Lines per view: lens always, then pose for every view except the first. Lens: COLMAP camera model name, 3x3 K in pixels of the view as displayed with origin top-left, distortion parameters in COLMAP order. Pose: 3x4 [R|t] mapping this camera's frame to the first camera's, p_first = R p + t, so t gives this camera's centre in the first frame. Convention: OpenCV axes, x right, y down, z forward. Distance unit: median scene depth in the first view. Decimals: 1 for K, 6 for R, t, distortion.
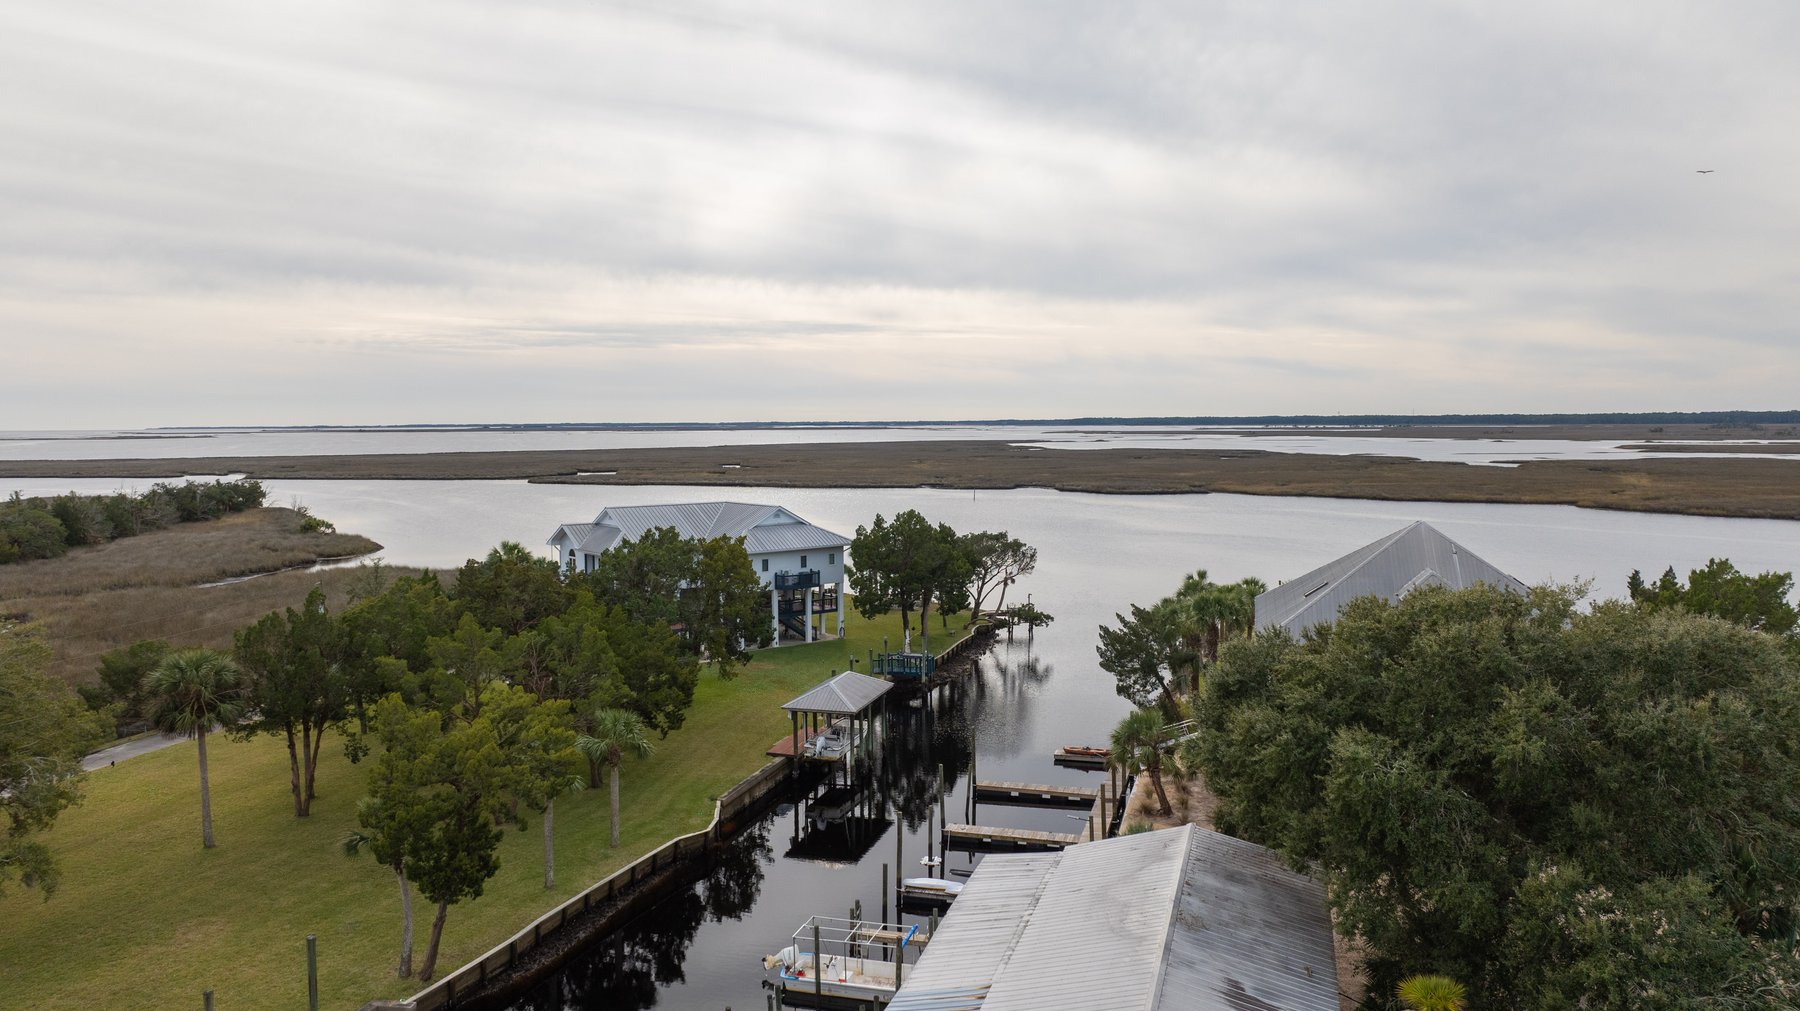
lens RADIAL K [[1237.4, 0, 900.0], [0, 1237.4, 505.5], [0, 0, 1]] dist [-0.037693, -0.000325]
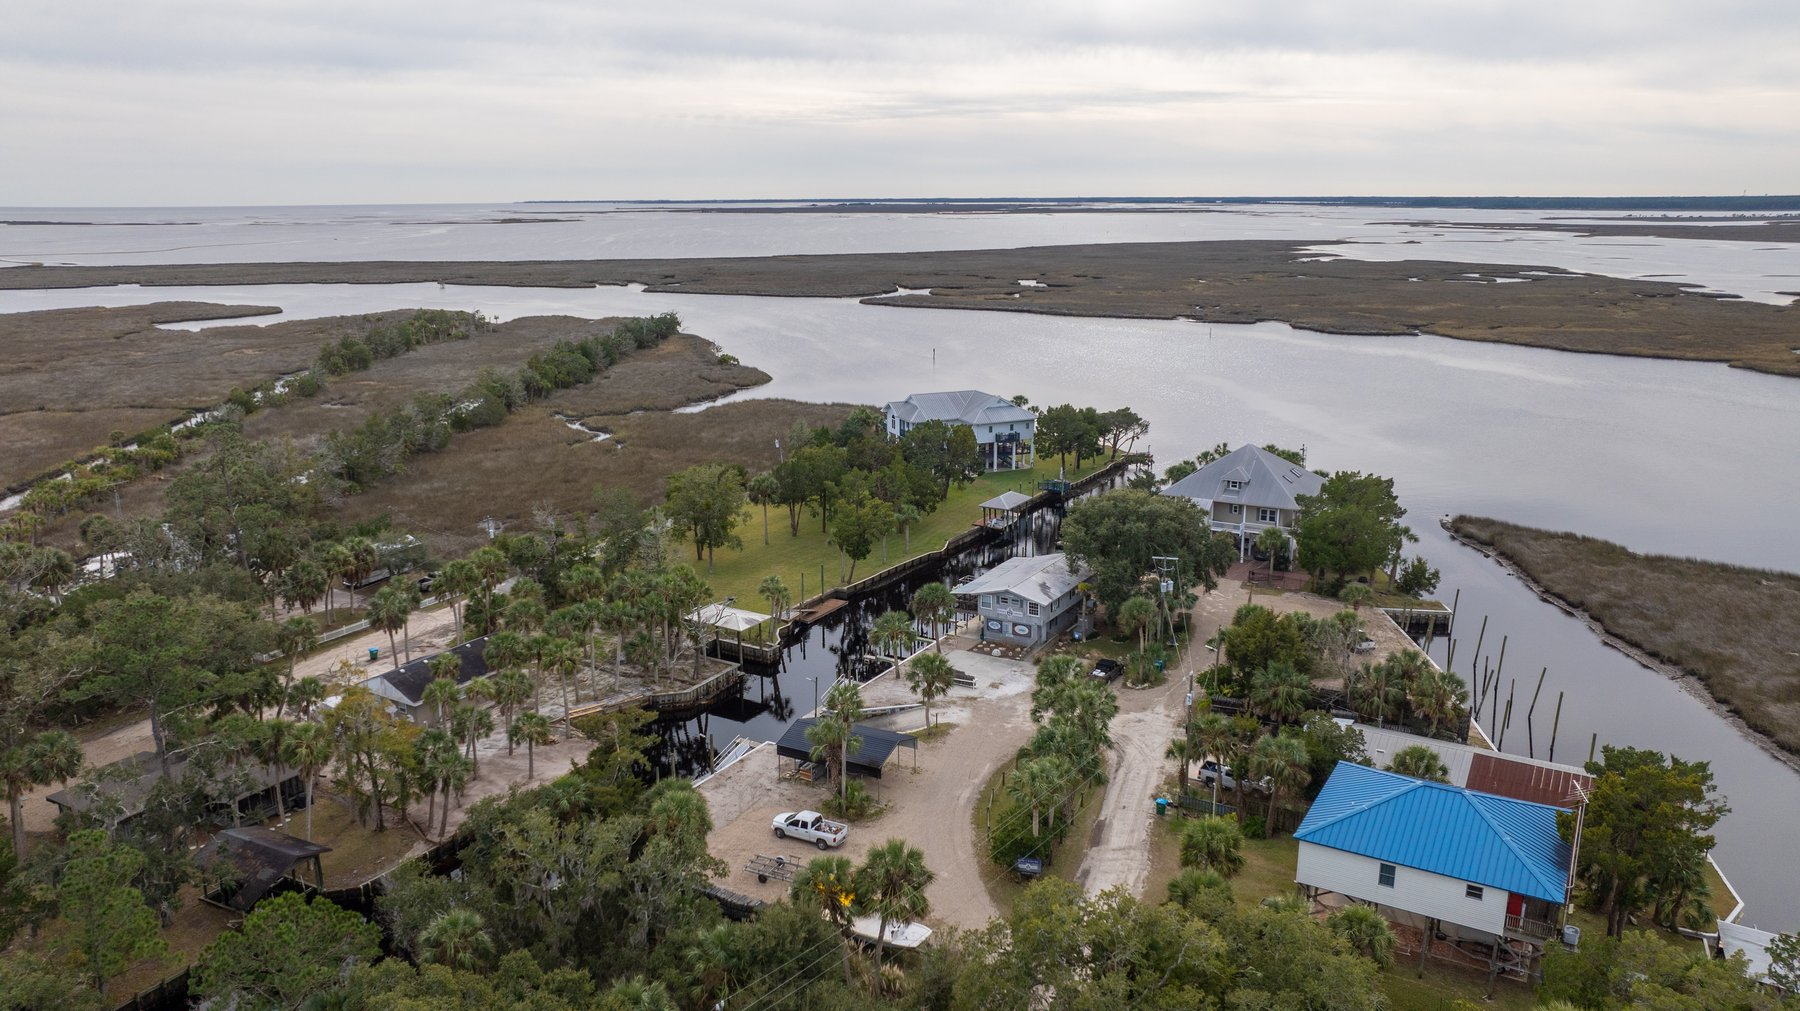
lens RADIAL K [[1292.4, 0, 894.6], [0, 1292.4, 517.2], [0, 0, 1]] dist [-0.040607, 0.059833]
pose [[0.966569, 0.063858, -0.248329, 0.275185], [-0.016076, 0.981678, 0.189867, -0.212625], [0.255904, -0.179527, 0.949886, -1.052300]]
